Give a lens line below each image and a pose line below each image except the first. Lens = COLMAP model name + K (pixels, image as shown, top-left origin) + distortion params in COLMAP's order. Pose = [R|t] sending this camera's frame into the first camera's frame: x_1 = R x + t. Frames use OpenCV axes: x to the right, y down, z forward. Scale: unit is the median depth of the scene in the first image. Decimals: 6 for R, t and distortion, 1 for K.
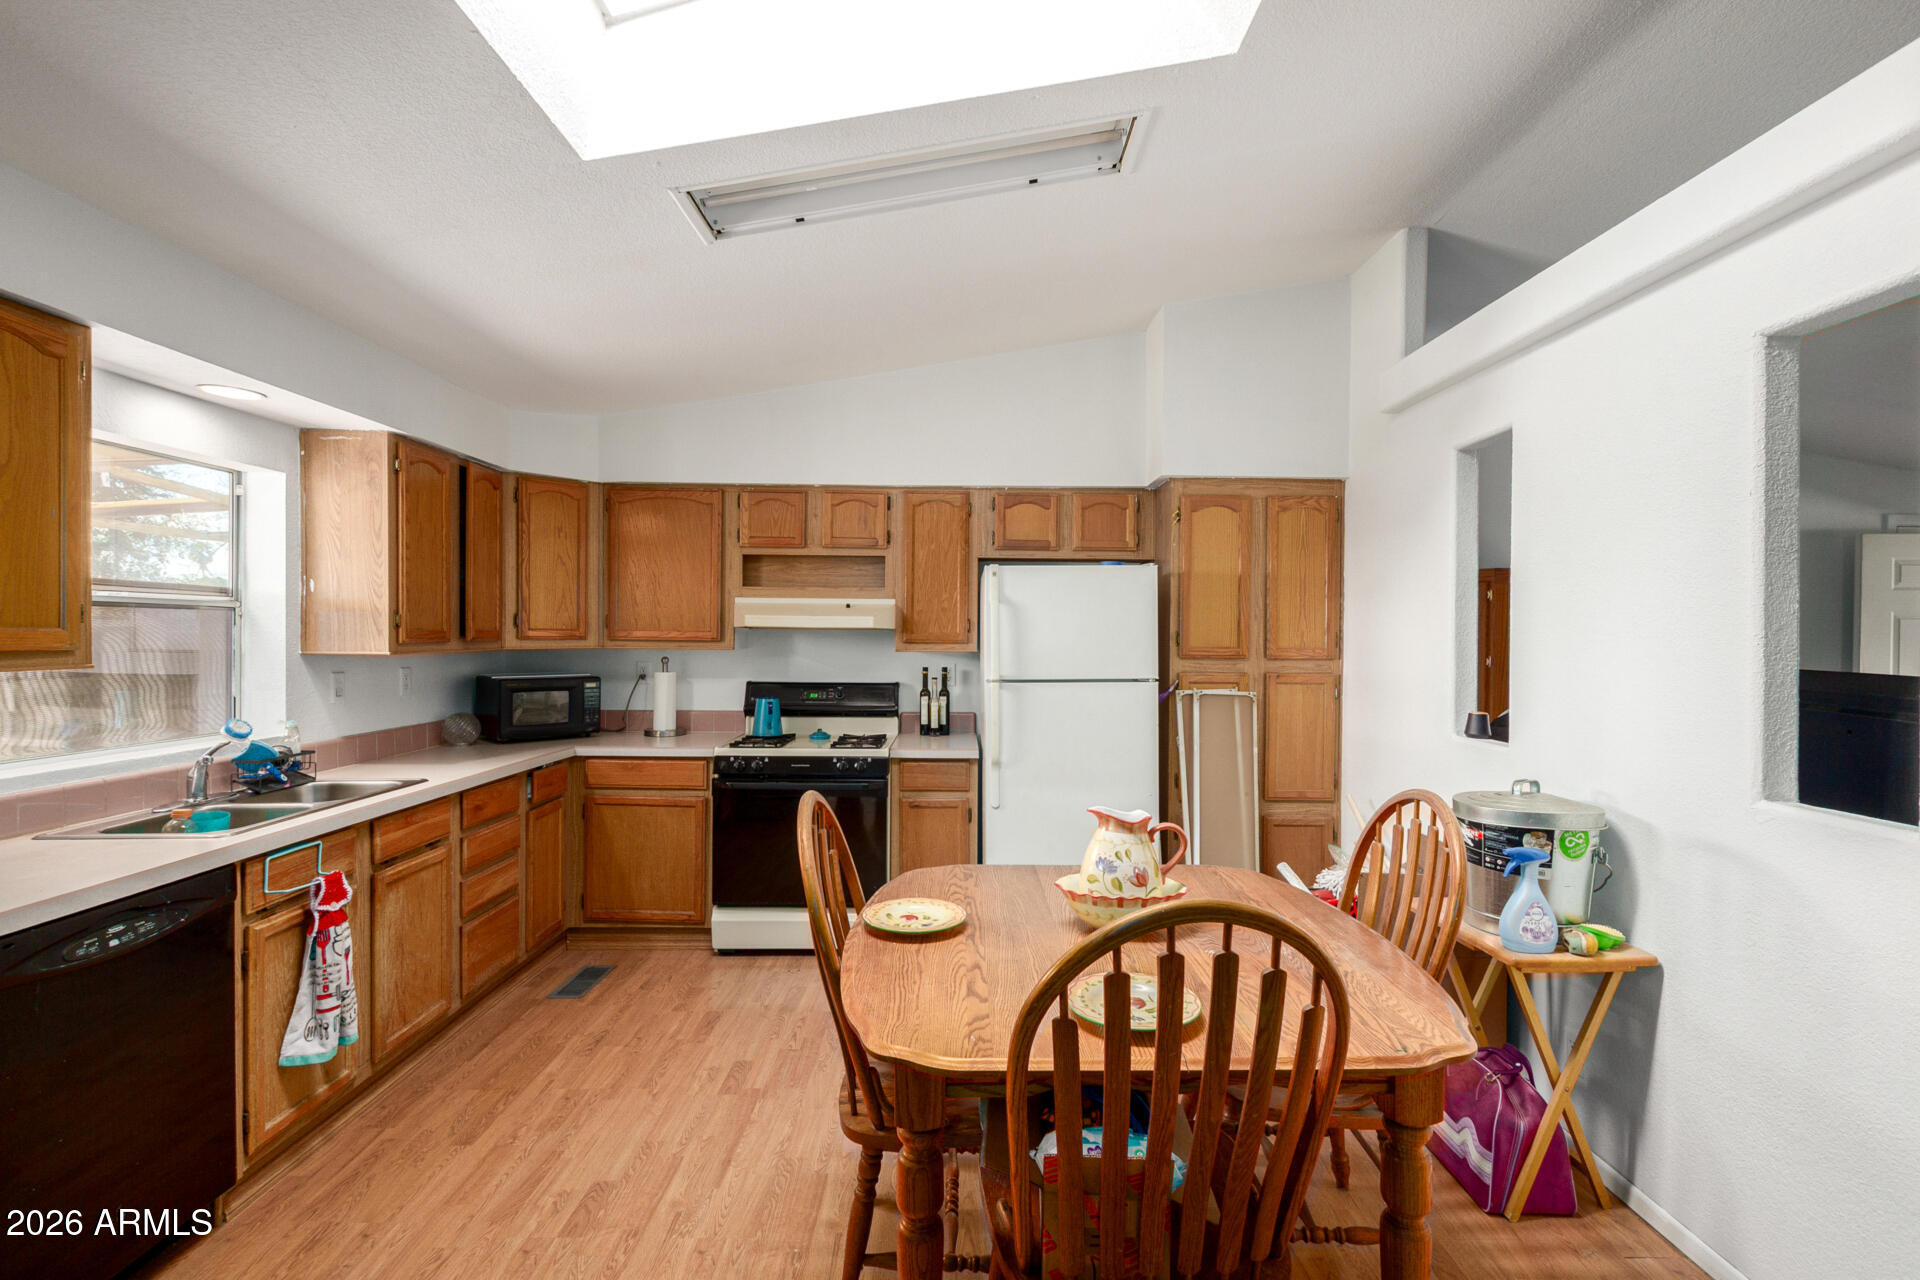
lens RADIAL K [[879.9, 0, 973.9], [0, 879.9, 652.5], [0, 0, 1]] dist [0.001639, 0.000121]
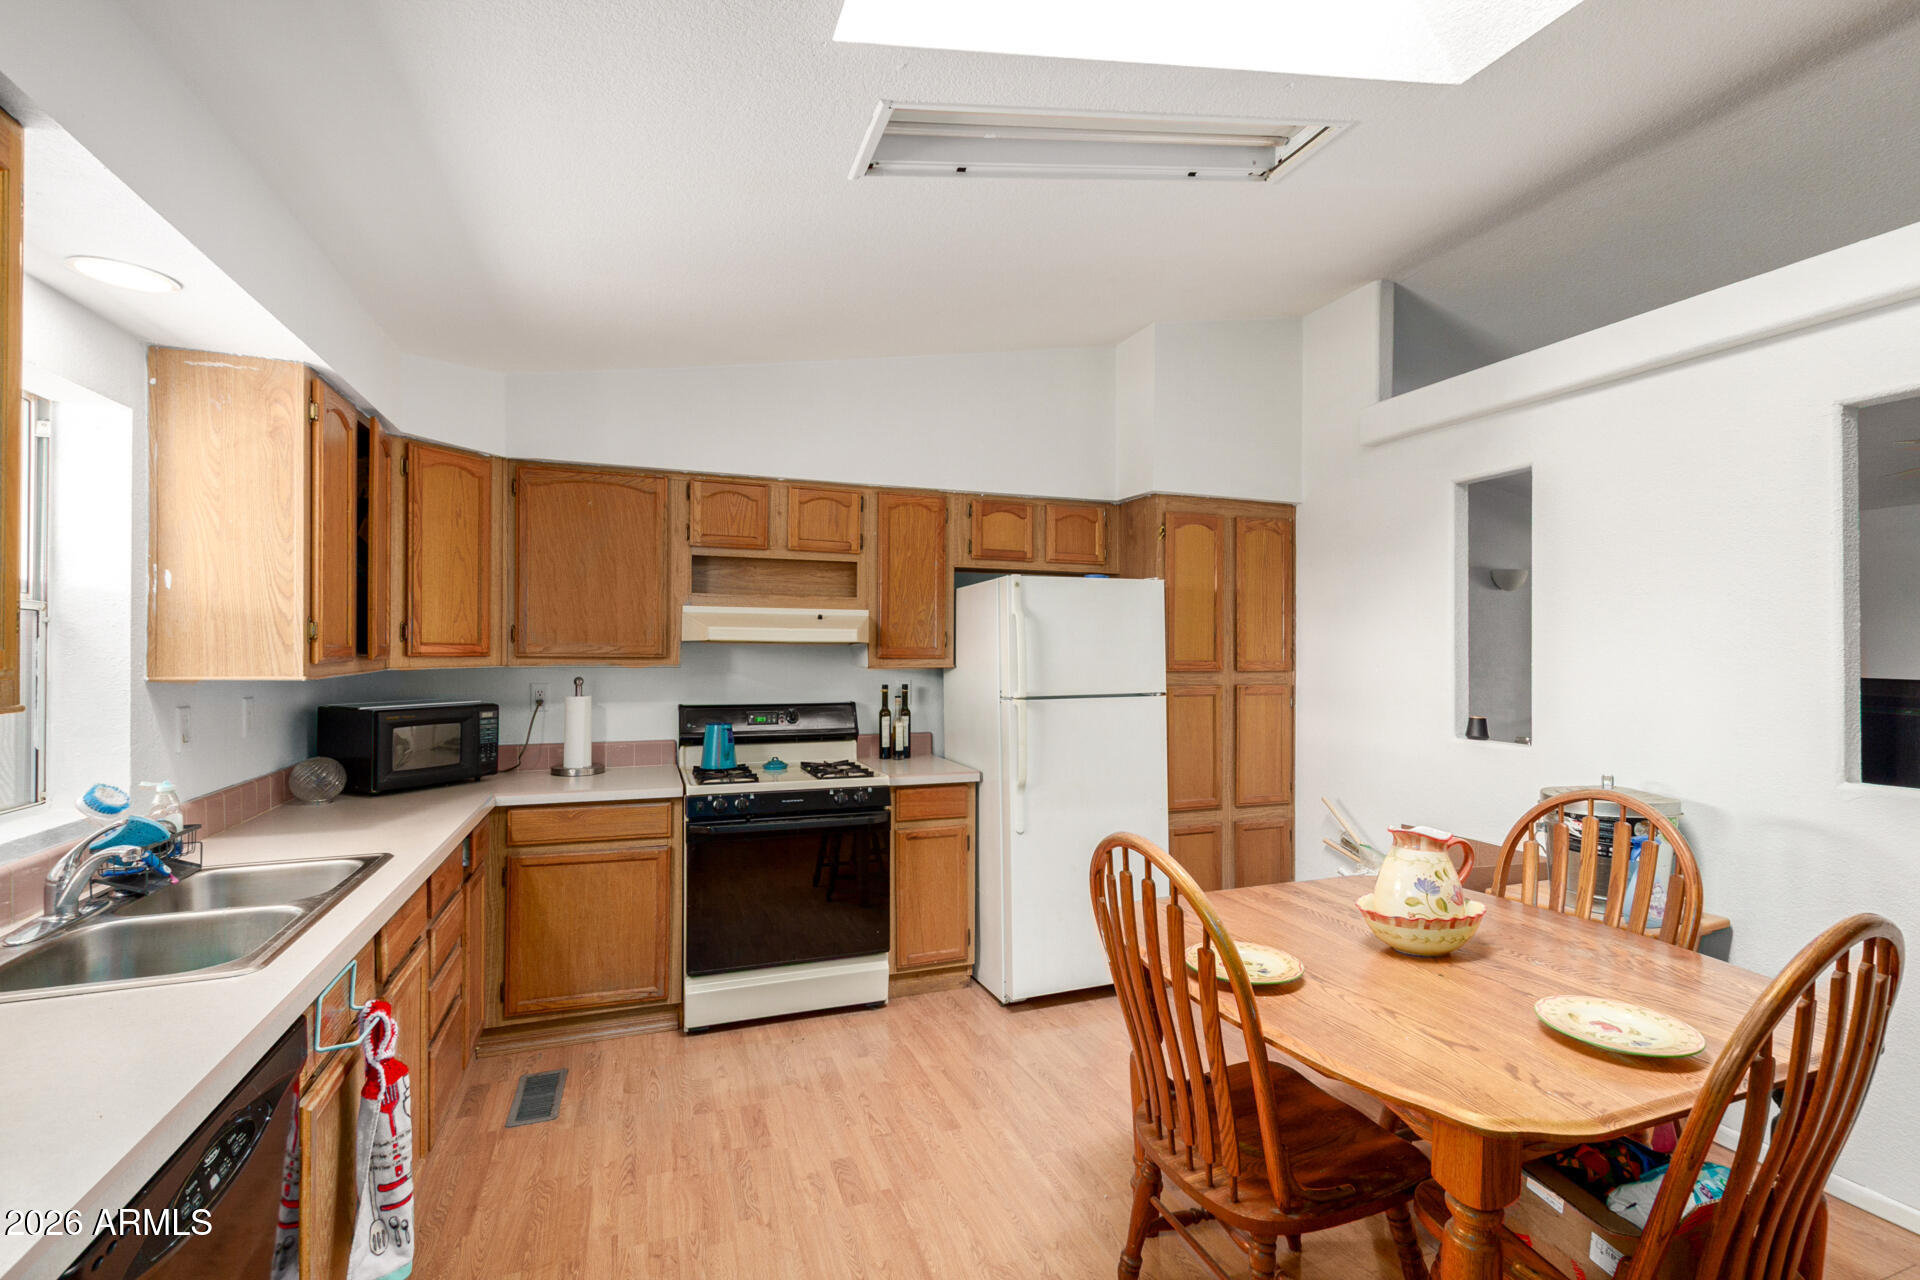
lens RADIAL K [[875.8, 0, 964.6], [0, 875.8, 658.7], [0, 0, 1]] dist [0.002549, -0.000122]
pose [[0.939896, -0.006550, 0.341397, -0.327354], [0.009323, 0.999936, -0.006484, -0.004198], [-0.341332, 0.009277, 0.939897, 0.129783]]
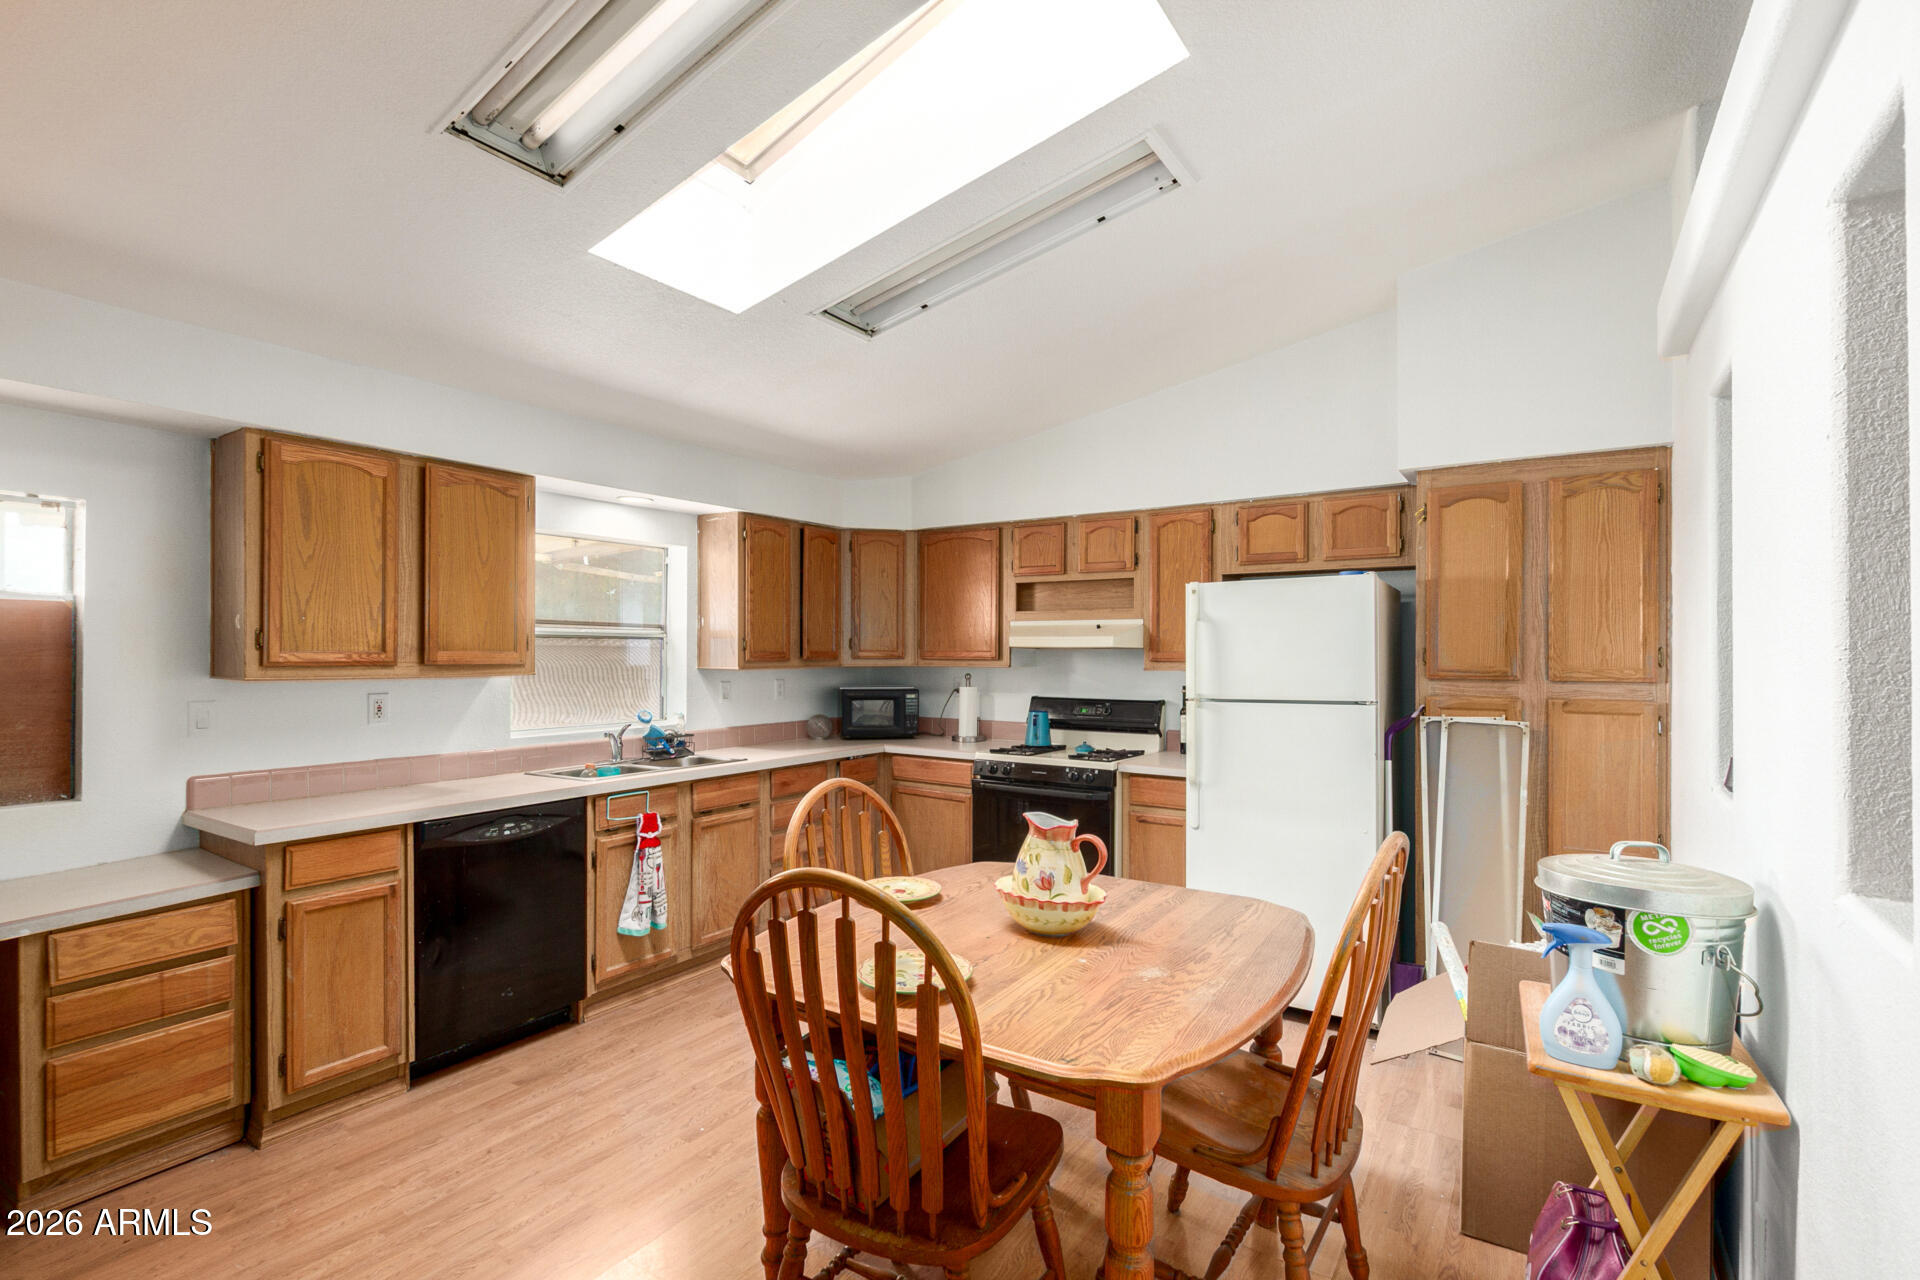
lens RADIAL K [[882.3, 0, 965.7], [0, 882.3, 661.0], [0, 0, 1]] dist [-0.000824, -0.000215]
pose [[0.823980, -0.000388, -0.566619, 0.349442], [-0.007459, 0.999906, -0.011532, 0.002059], [0.566570, 0.013728, 0.823899, 0.034614]]
